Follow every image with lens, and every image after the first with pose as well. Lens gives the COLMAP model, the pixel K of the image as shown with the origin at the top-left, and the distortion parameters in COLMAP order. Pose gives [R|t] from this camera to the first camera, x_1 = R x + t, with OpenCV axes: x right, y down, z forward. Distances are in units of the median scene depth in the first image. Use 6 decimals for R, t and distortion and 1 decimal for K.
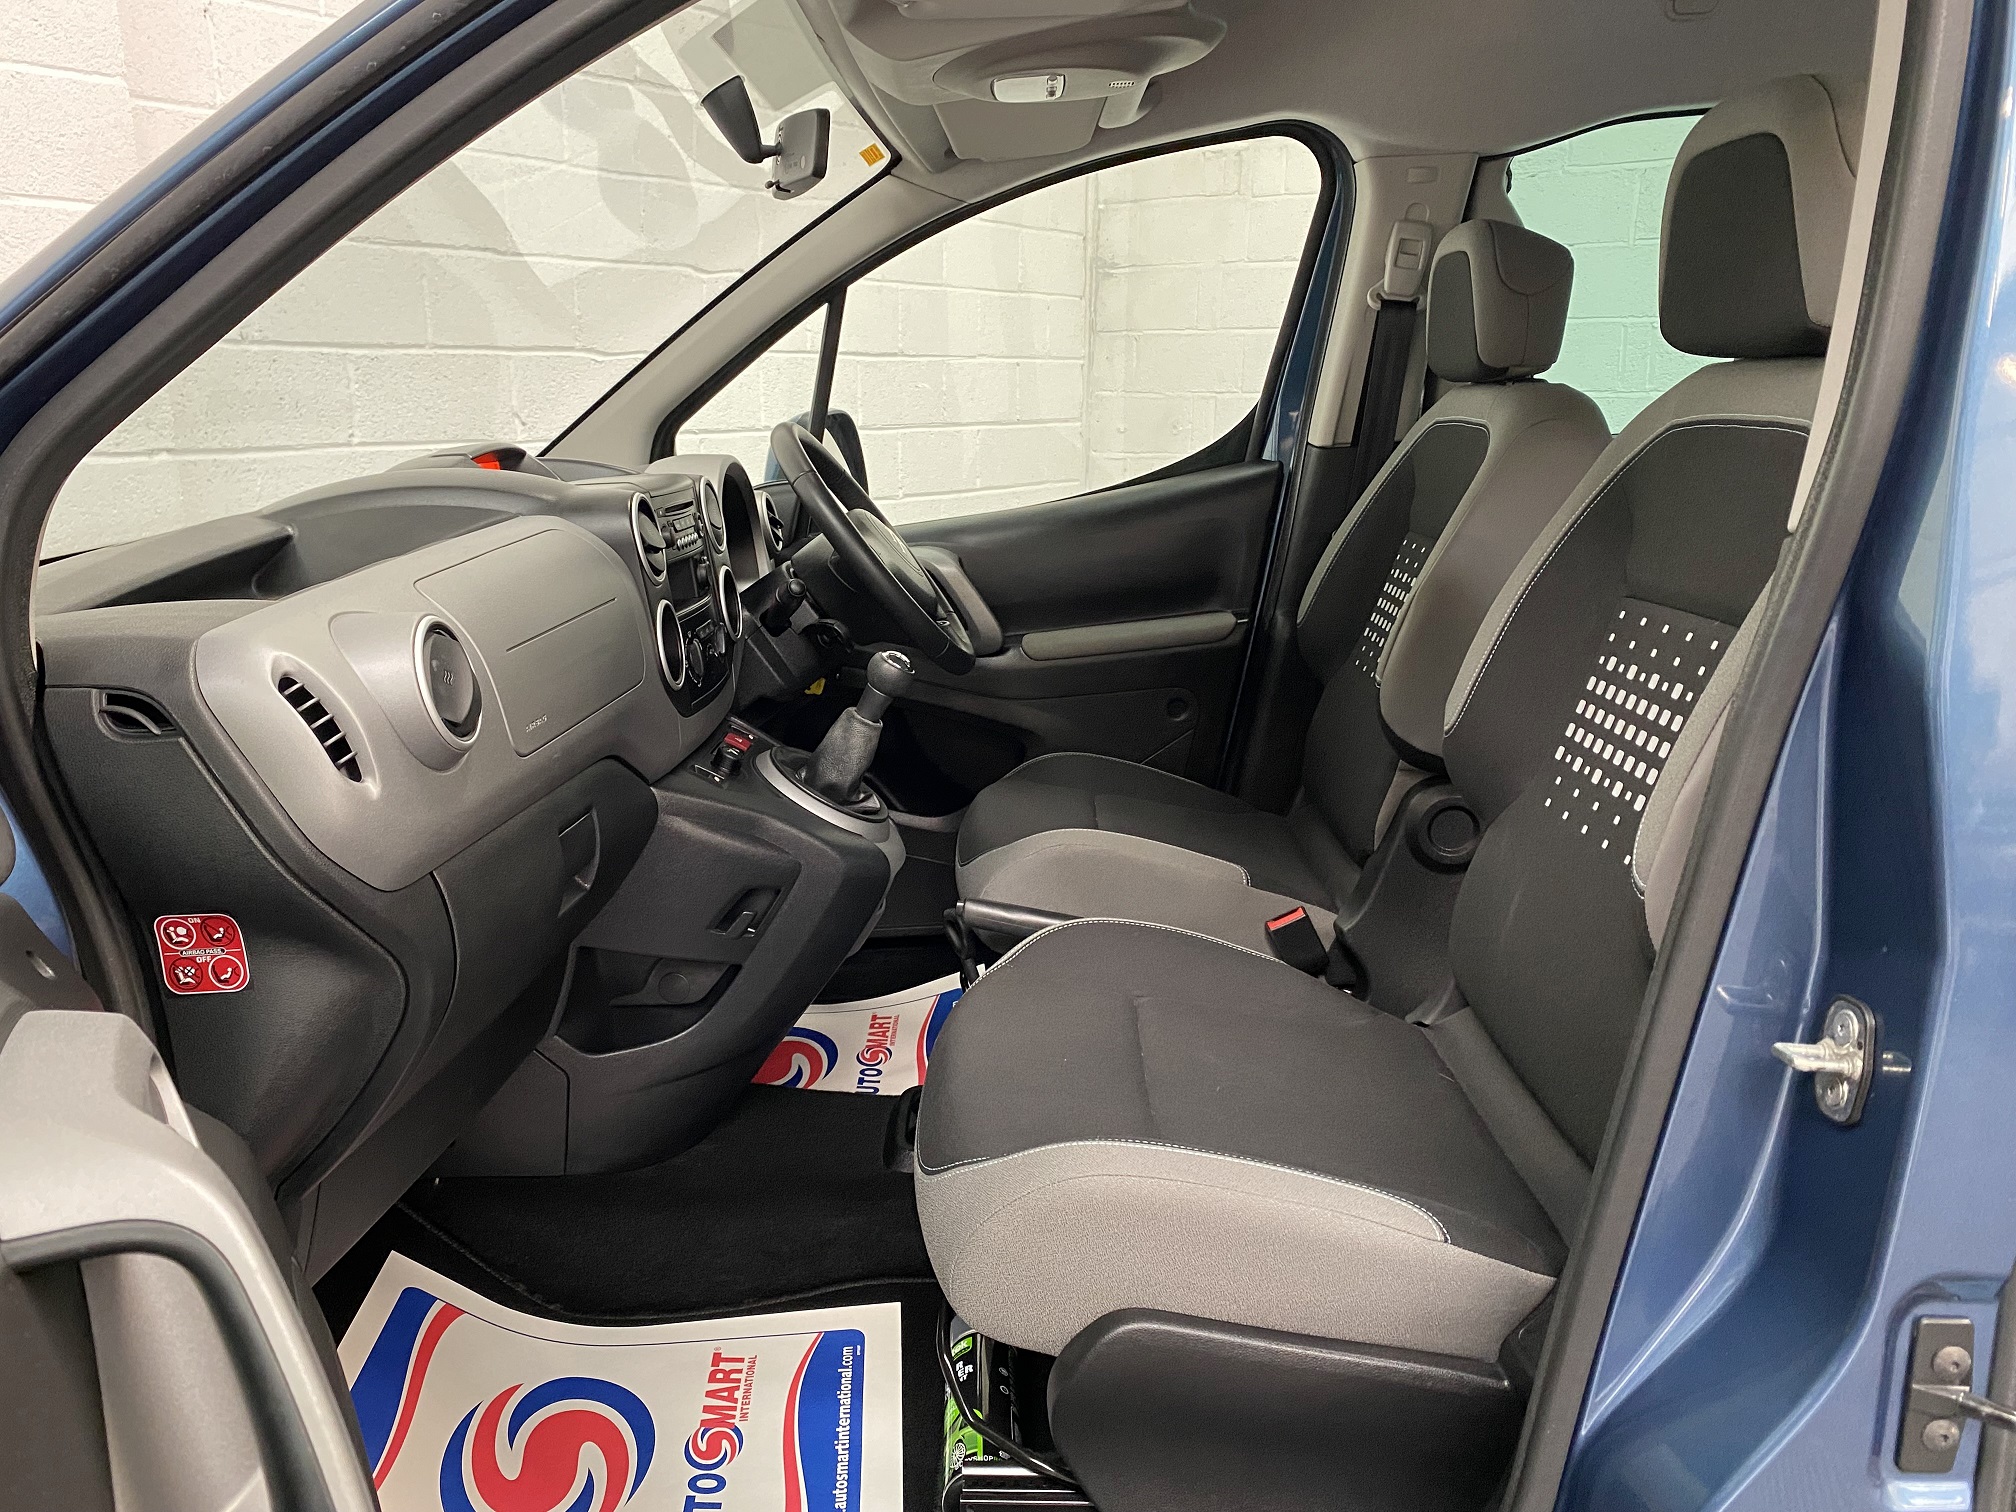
lens RADIAL K [[1488.6, 0, 996.3], [0, 1488.6, 755.7], [0, 0, 1]] dist [0.058162, -0.112559]
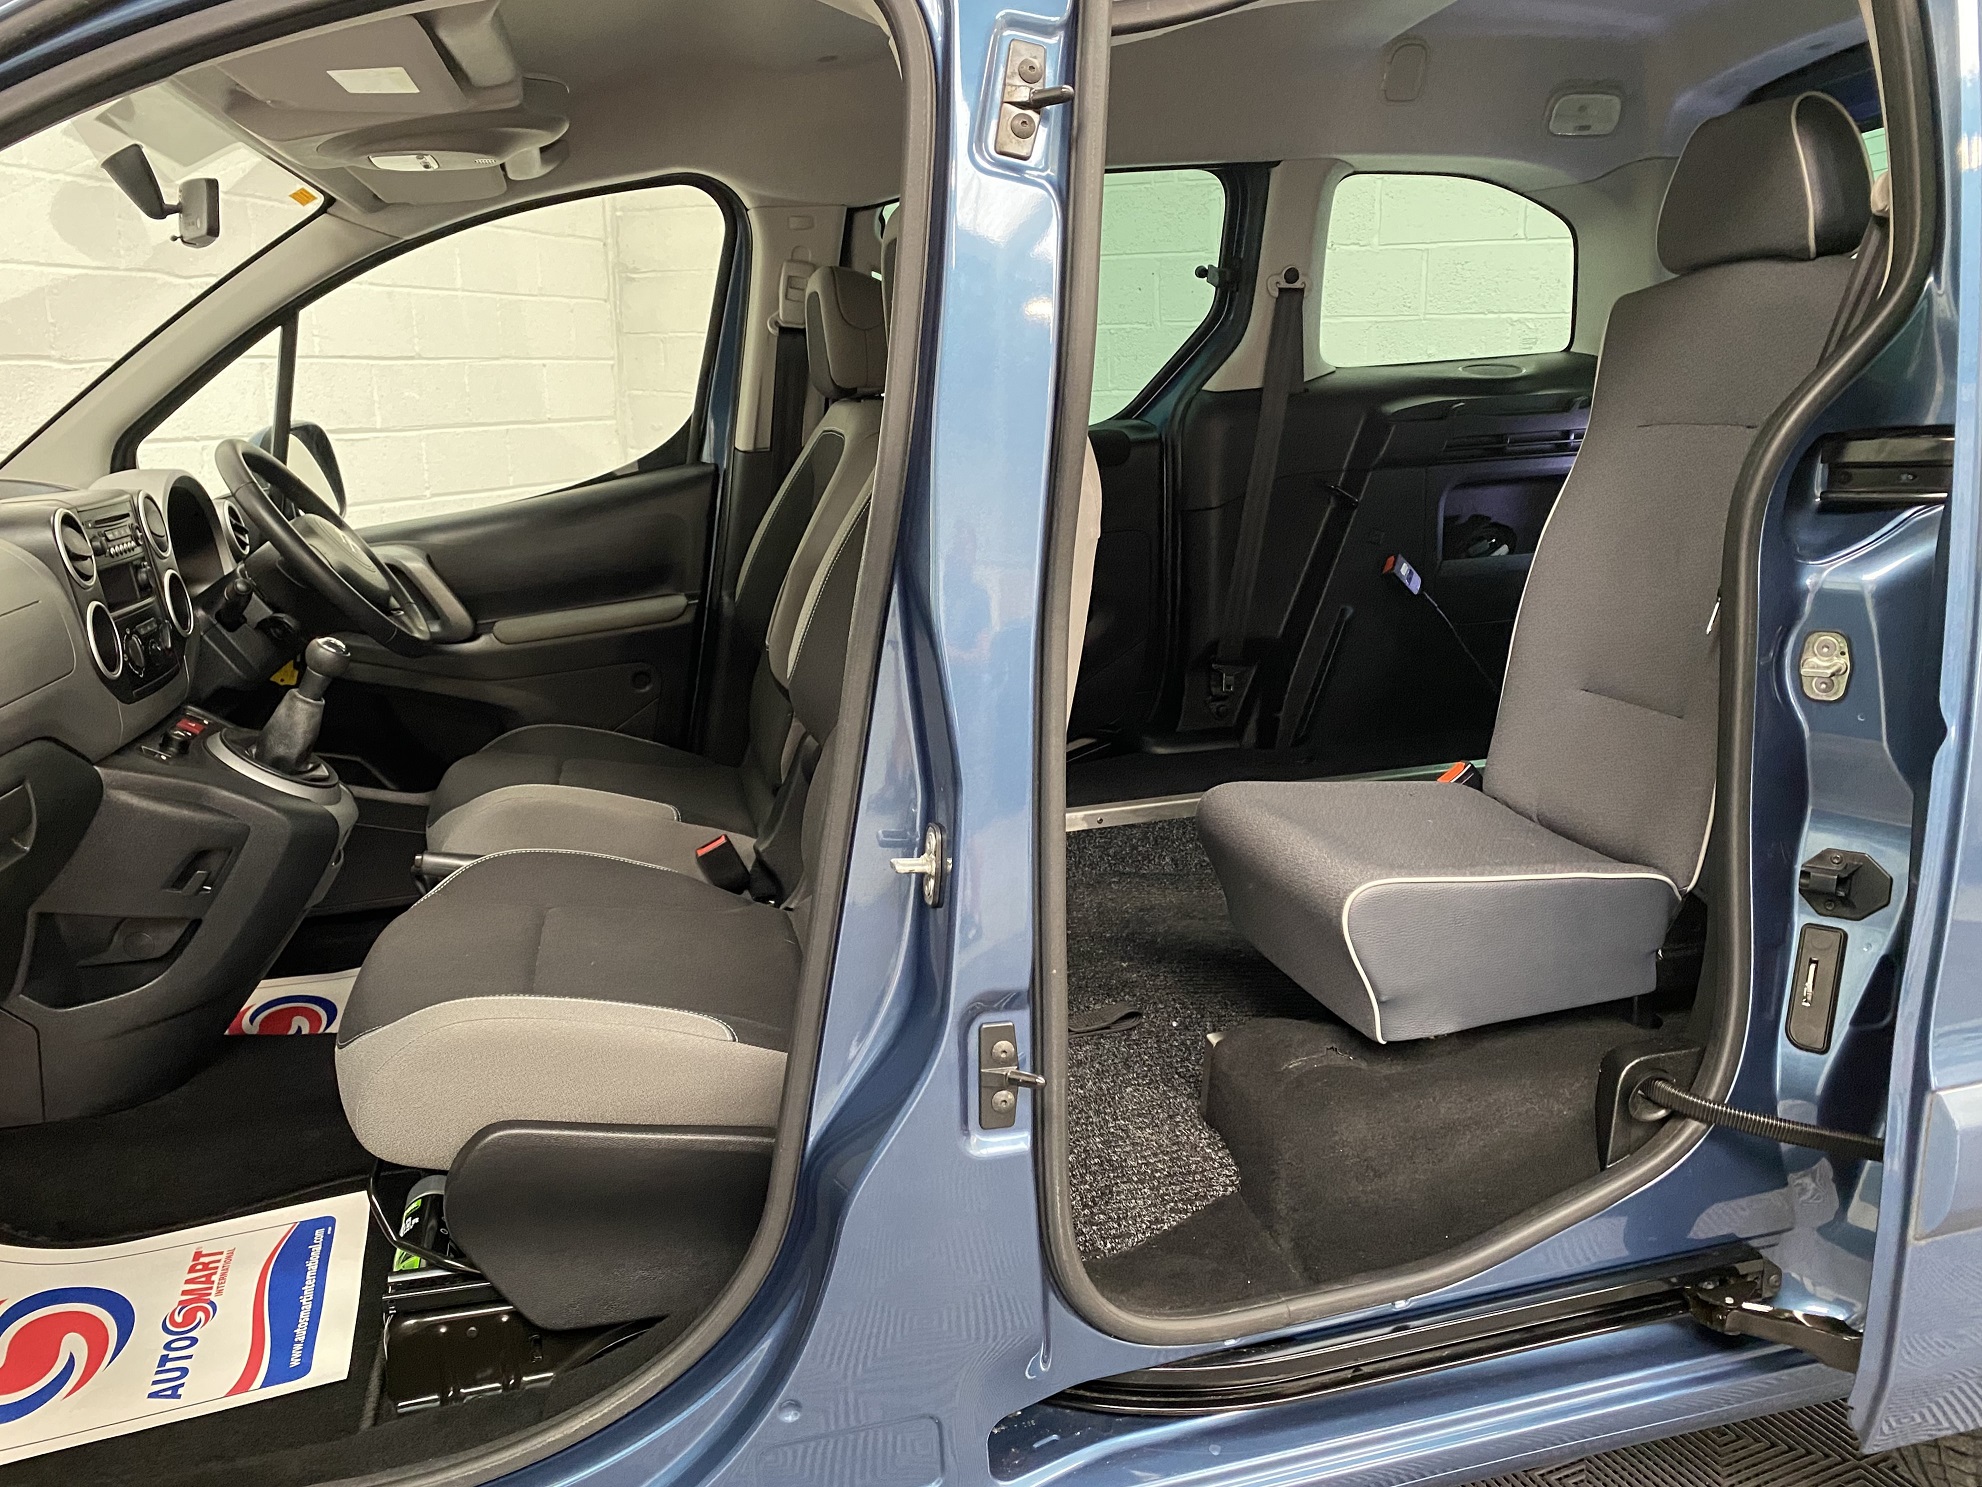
lens RADIAL K [[1480.5, 0, 983.4], [0, 1480.5, 745.9], [0, 0, 1]] dist [0.007798, -0.010286]
pose [[0.965571, -0.068901, 0.250849, 0.123034], [0.068642, 0.997593, 0.009793, 0.035914], [-0.250920, 0.007763, 0.967977, -0.231138]]
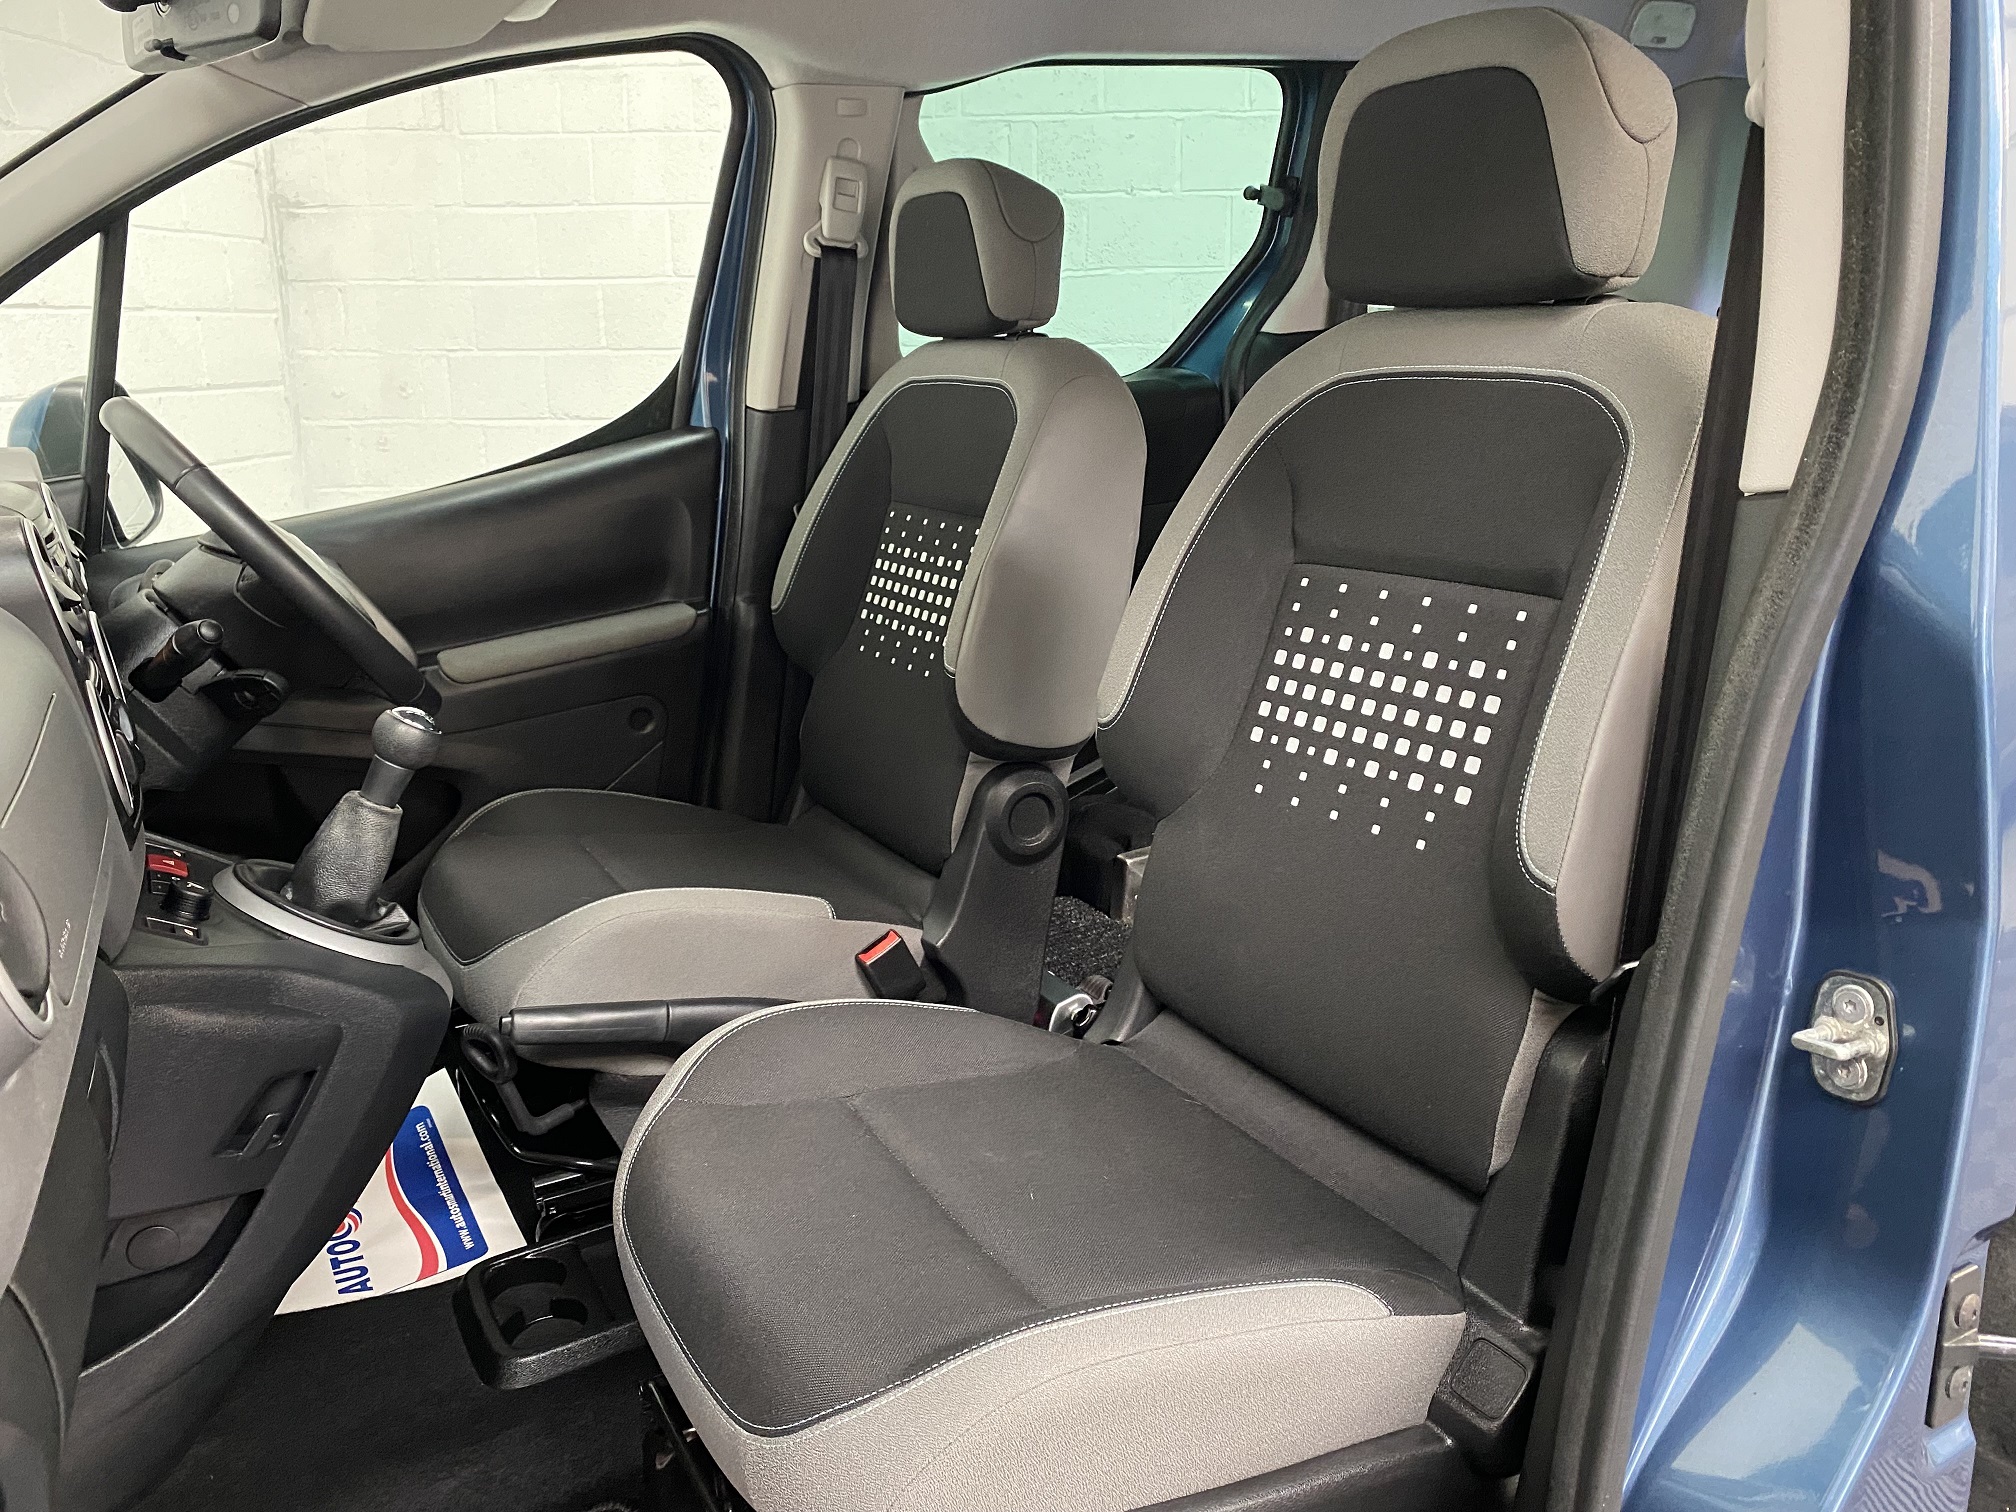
lens RADIAL K [[1488.6, 0, 996.3], [0, 1488.6, 755.7], [0, 0, 1]] dist [0.058162, -0.112559]
pose [[0.862460, -0.142130, 0.485758, -0.174328], [0.129051, 0.989792, 0.060479, -0.052267], [-0.489395, 0.010527, 0.871998, 0.211117]]
